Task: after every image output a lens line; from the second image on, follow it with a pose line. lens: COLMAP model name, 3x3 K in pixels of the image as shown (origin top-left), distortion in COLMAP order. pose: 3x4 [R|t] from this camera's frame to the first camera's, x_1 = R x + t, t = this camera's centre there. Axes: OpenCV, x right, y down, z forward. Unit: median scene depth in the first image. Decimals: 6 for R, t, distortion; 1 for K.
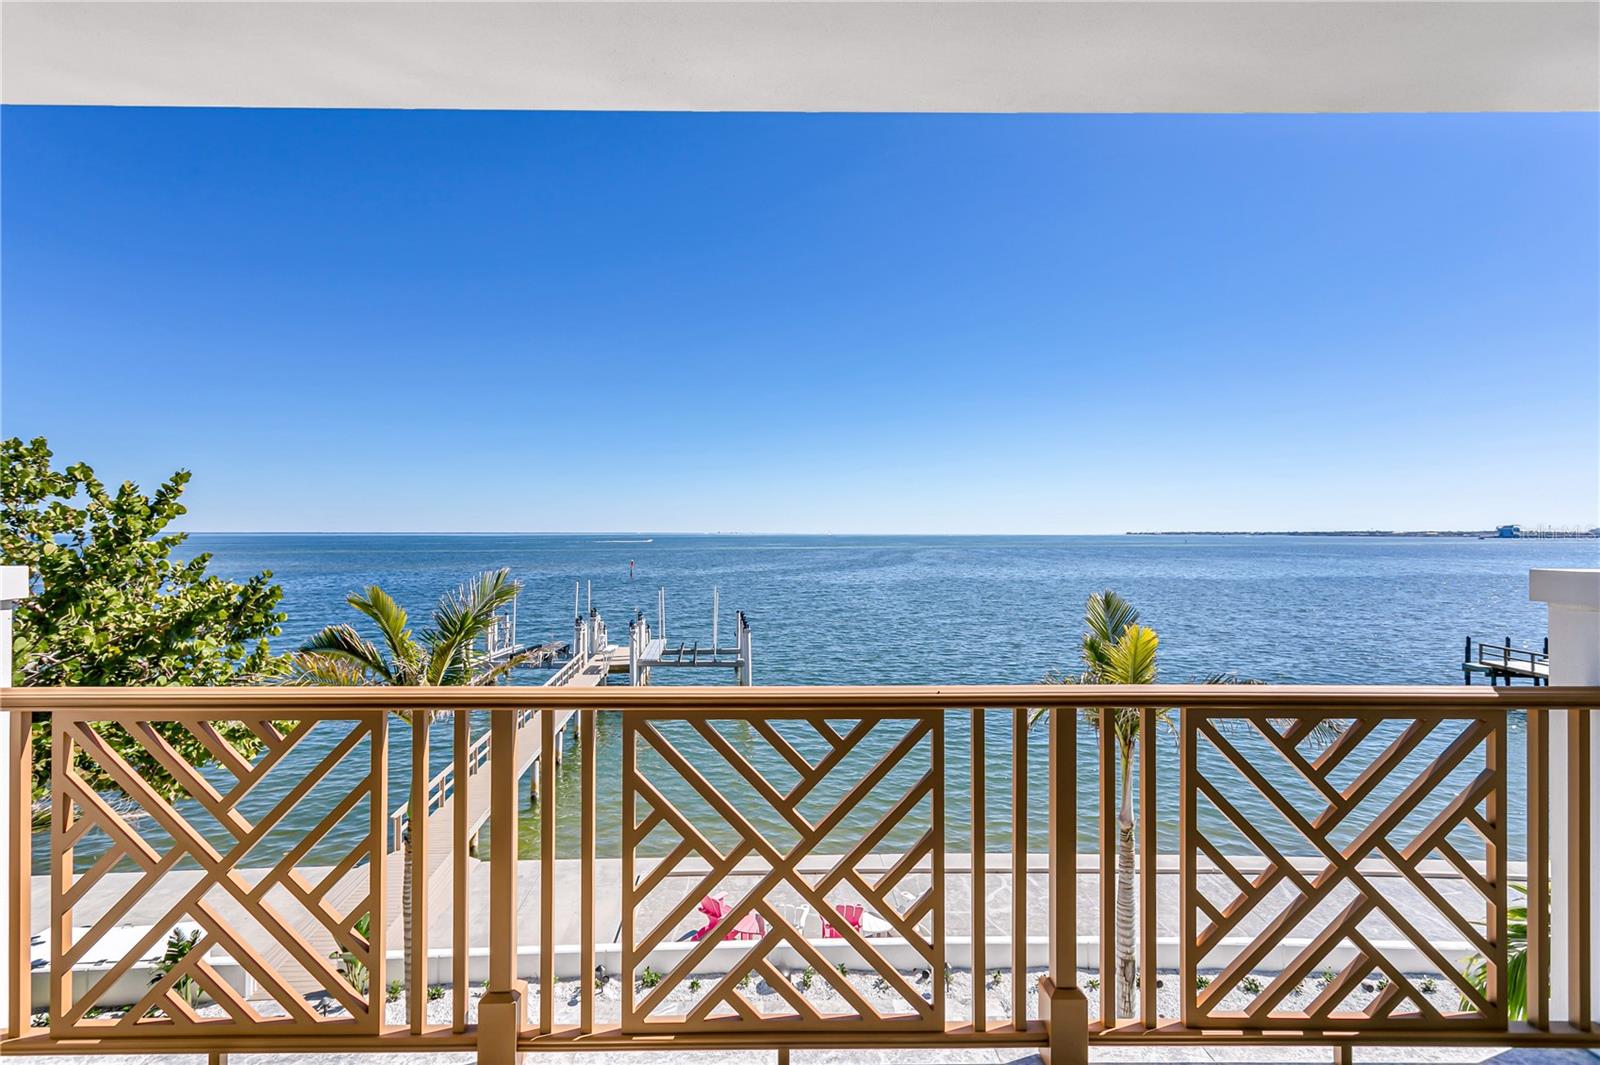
lens RADIAL K [[754.3, 0, 805.5], [0, 754.3, 531.3], [0, 0, 1]] dist [0.004621, 0.001934]
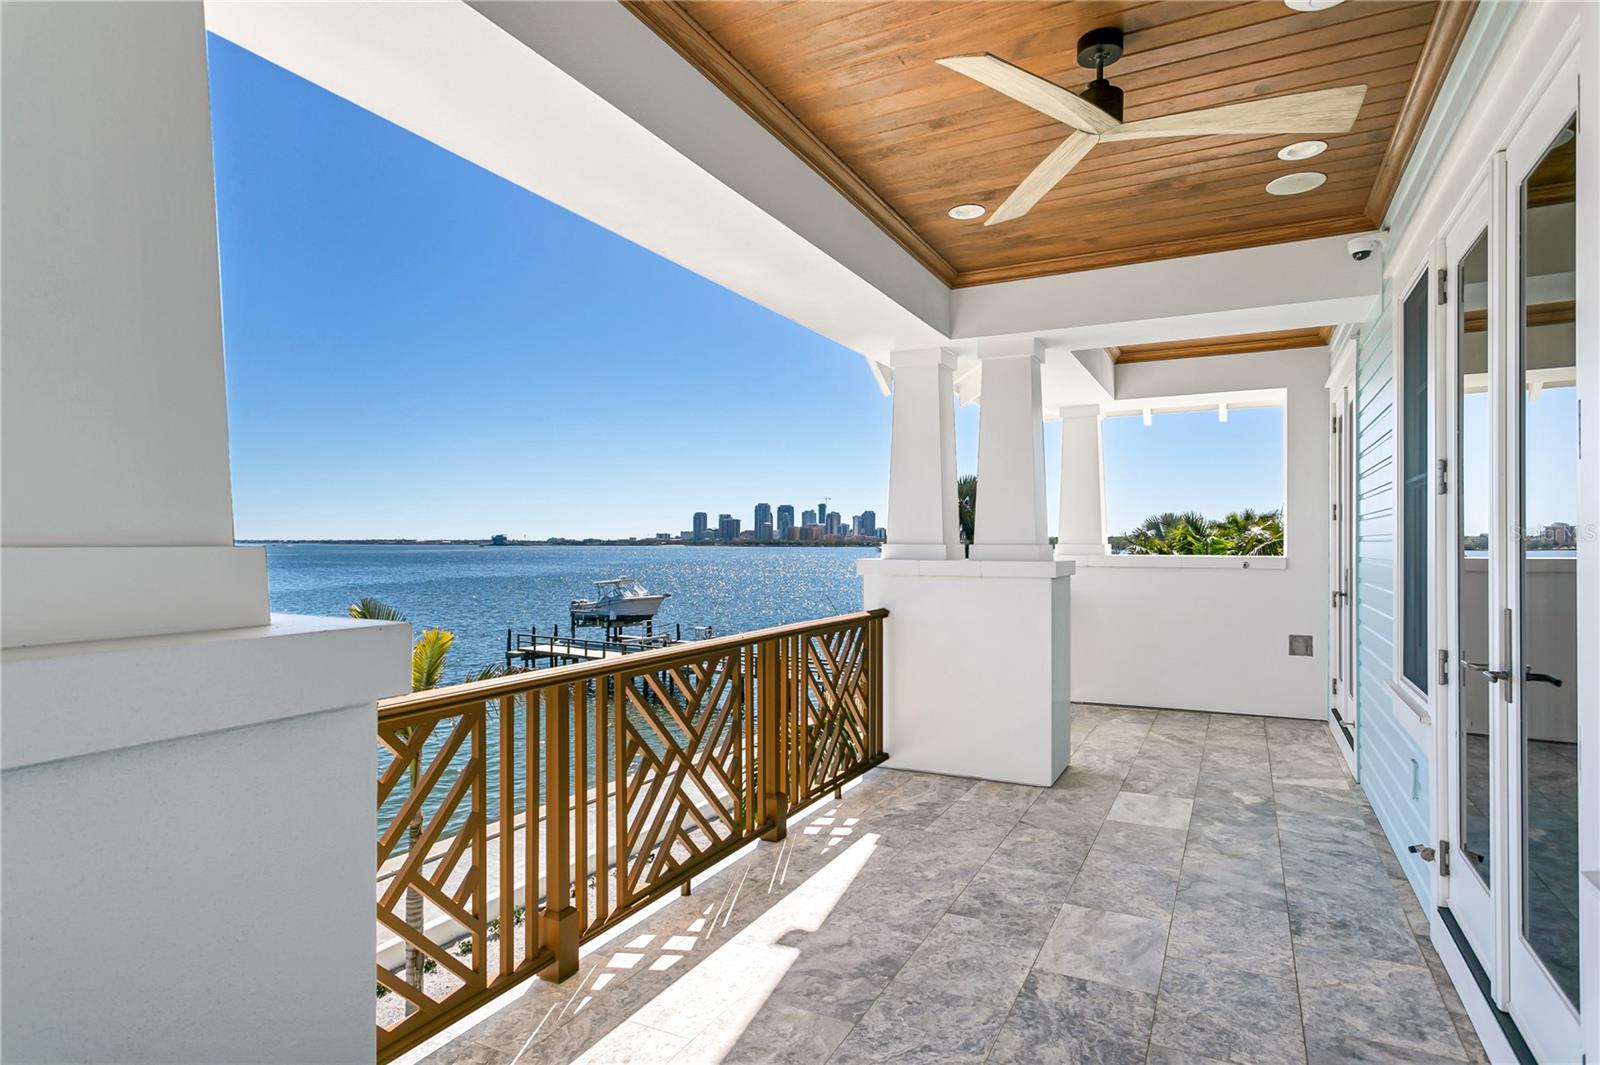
lens RADIAL K [[909.7, 0, 805.4], [0, 909.7, 534.6], [0, 0, 1]] dist [-0.014268, -0.002034]
pose [[0.440303, 0.007575, 0.897817, -0.810271], [-0.003346, 0.999971, -0.006795, -0.002846], [-0.897843, -0.000012, 0.440316, -0.015139]]
